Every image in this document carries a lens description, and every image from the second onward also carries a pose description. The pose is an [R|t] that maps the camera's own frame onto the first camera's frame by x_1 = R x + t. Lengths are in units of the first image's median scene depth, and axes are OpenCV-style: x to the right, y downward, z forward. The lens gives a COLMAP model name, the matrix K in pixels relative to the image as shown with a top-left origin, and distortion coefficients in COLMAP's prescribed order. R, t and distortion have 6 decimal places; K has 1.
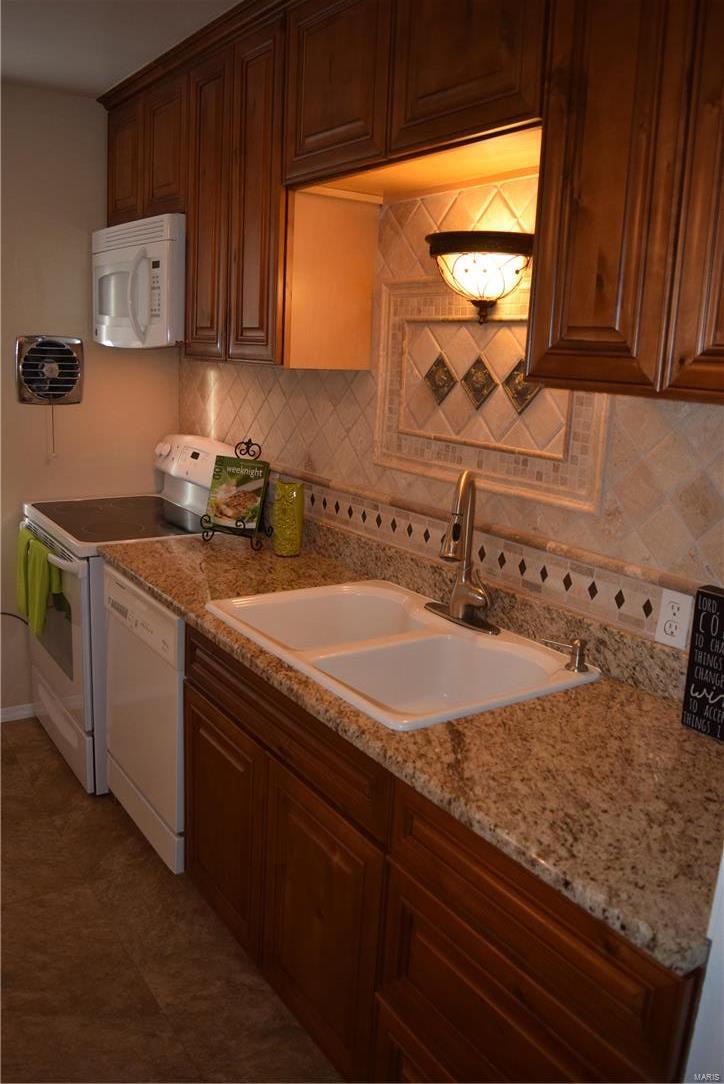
lens RADIAL K [[865.6, 0, 362.0], [0, 865.6, 542.0], [0, 0, 1]] dist [-0.100393, 0.004774]
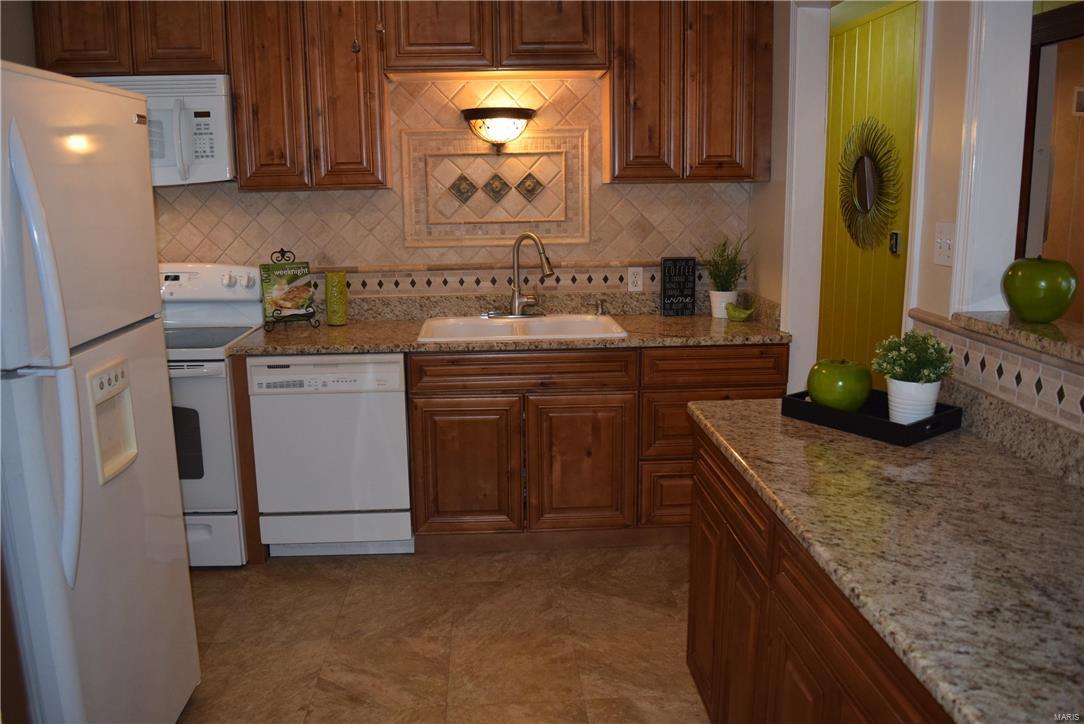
lens RADIAL K [[865.6, 0, 542.0], [0, 865.6, 362.0], [0, 0, 1]] dist [-0.100393, 0.004774]
pose [[0.491434, -0.223732, 0.841687, -1.378717], [0.224857, 0.966268, 0.125561, -0.034712], [-0.841387, 0.127554, 0.525164, 0.007716]]
